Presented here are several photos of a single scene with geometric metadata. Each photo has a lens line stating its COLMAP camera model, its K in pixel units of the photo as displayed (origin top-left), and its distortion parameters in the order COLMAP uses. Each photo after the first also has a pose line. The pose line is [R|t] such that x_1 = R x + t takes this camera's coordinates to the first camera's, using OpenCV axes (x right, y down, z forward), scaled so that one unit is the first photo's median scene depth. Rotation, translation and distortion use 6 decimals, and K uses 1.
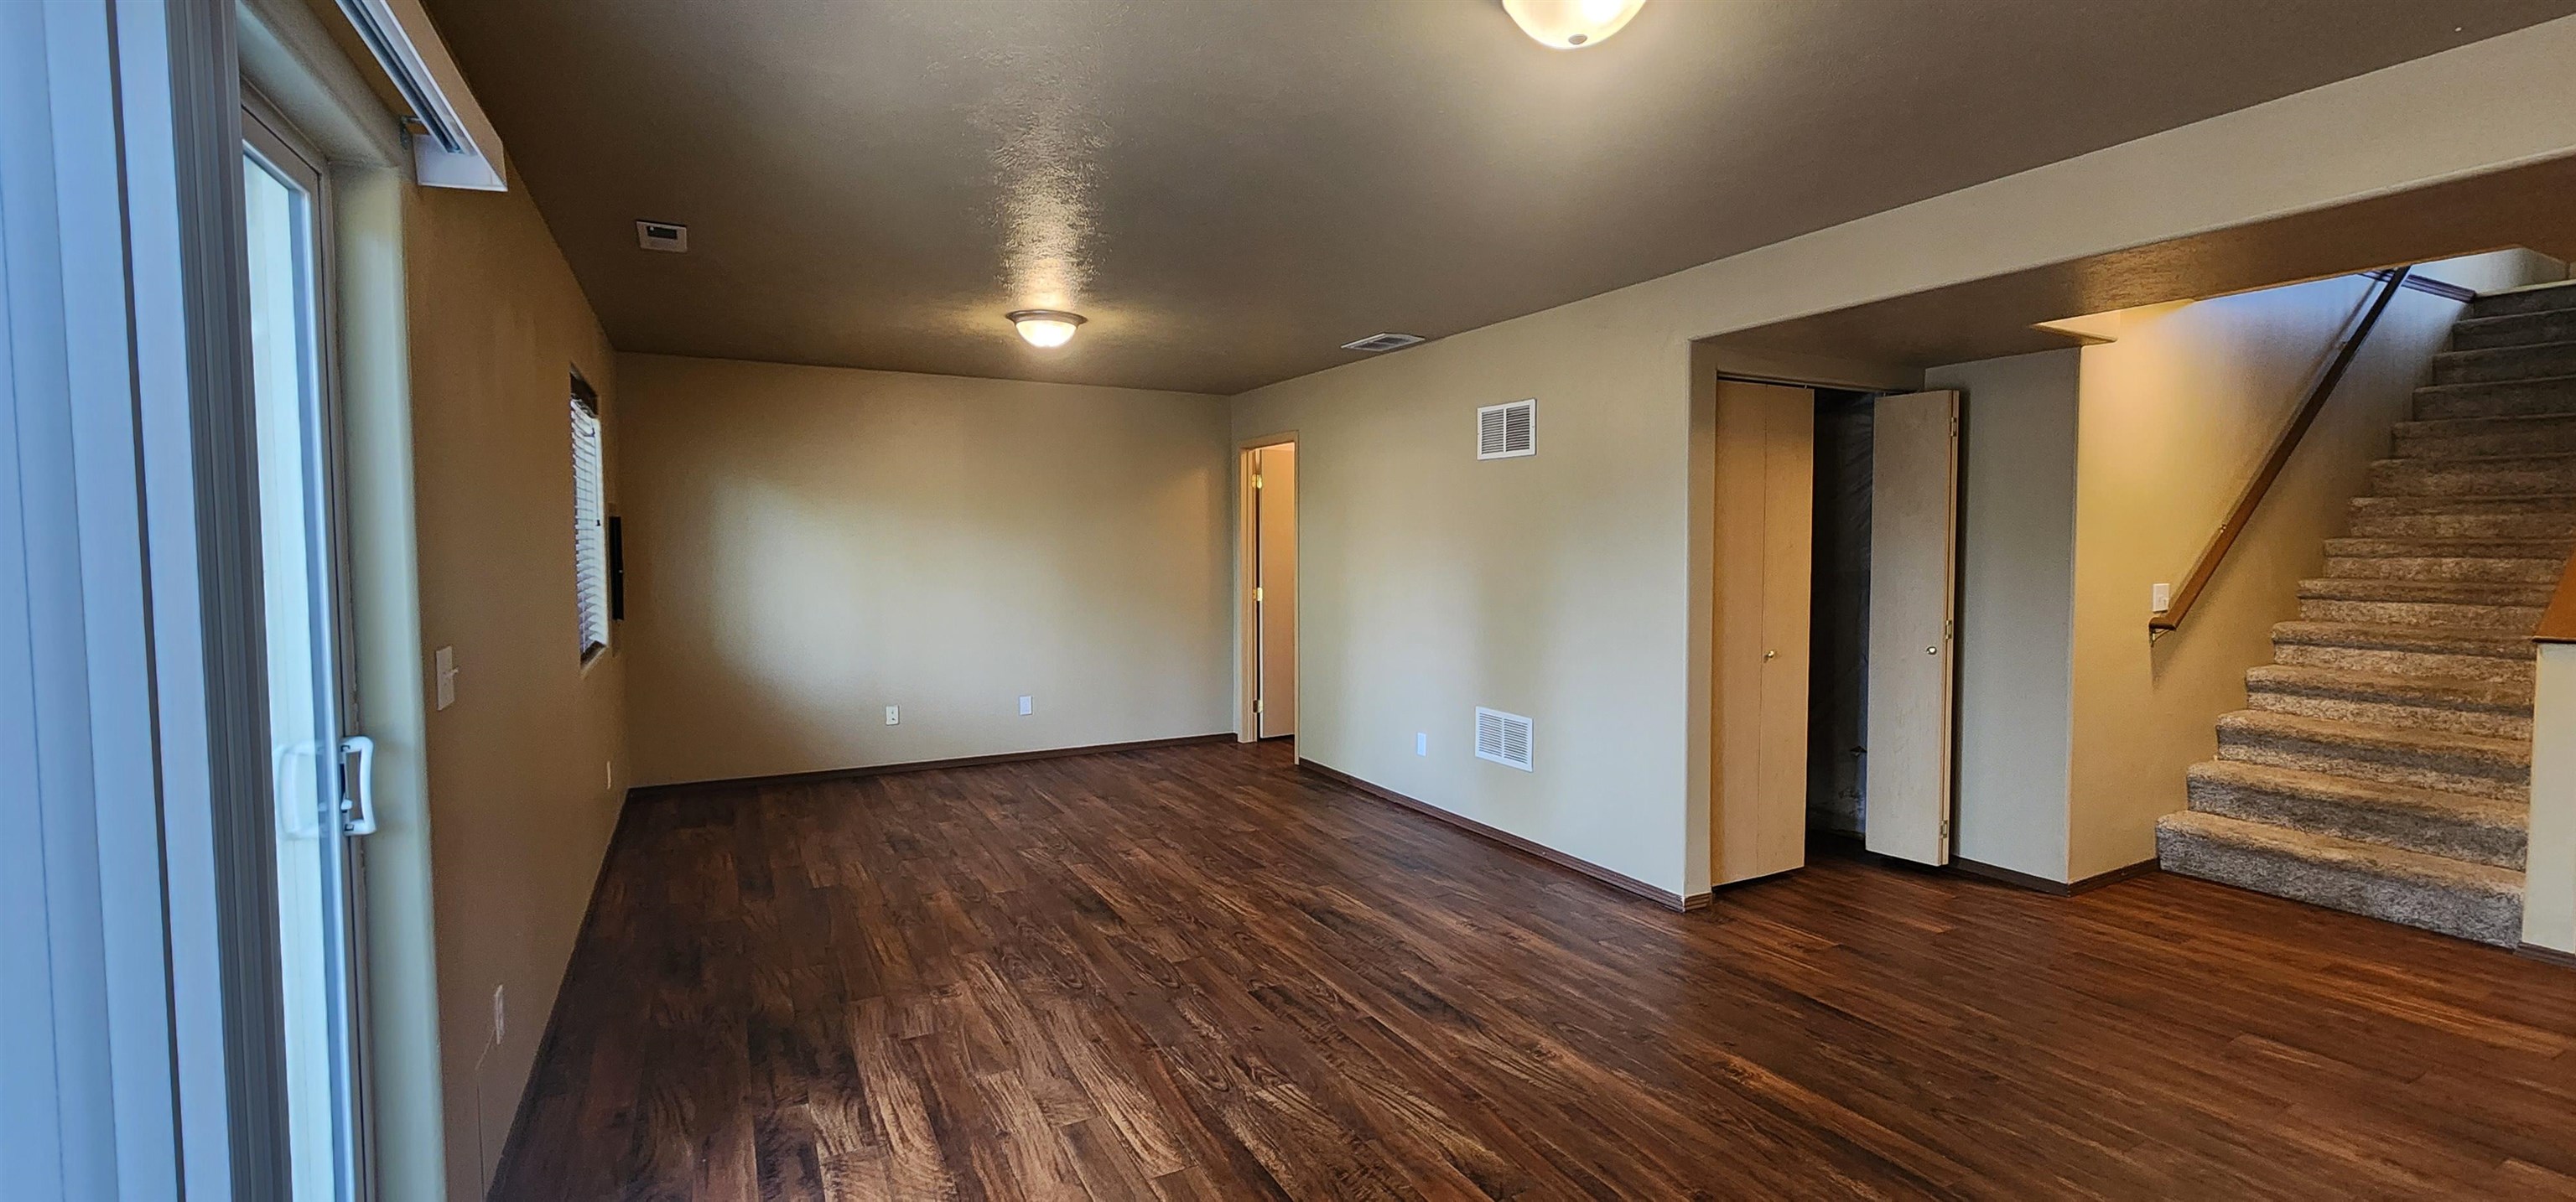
lens RADIAL K [[1060.6, 0, 1286.4], [0, 1060.6, 585.3], [0, 0, 1]] dist [0.000788, 0.000073]
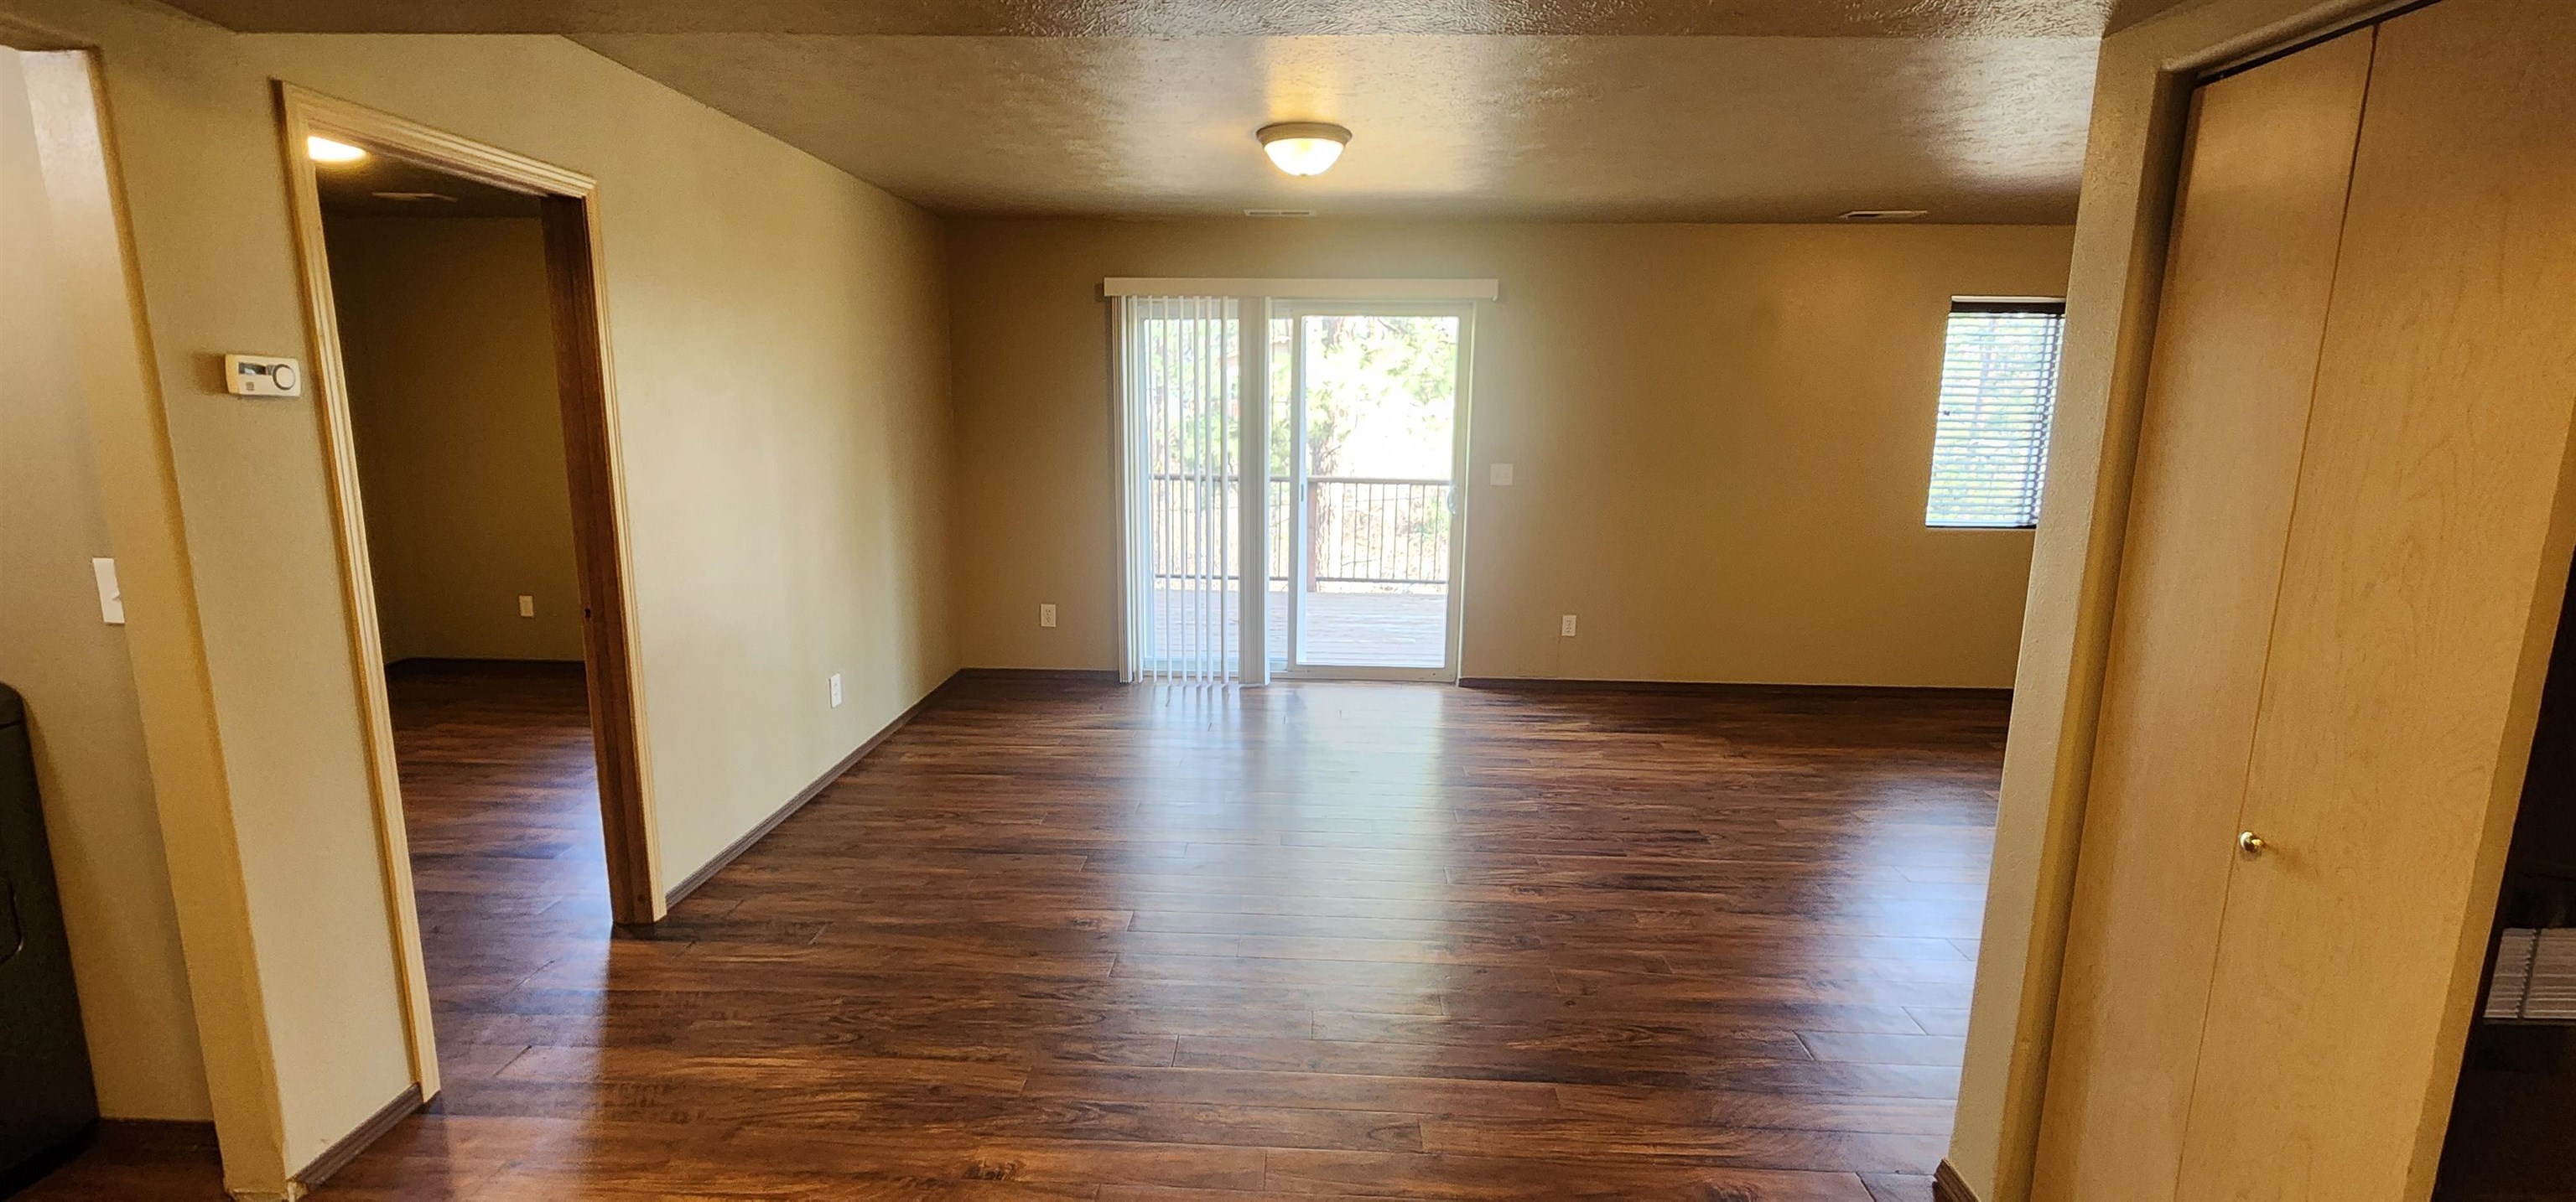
lens RADIAL K [[1060.6, 0, 1286.4], [0, 1060.6, 585.3], [0, 0, 1]] dist [0.000788, 0.000073]
pose [[-0.499866, 0.145020, -0.853876, 1.229929], [-0.051728, 0.979124, 0.196573, -0.096791], [0.864557, 0.142429, -0.481929, 1.201540]]
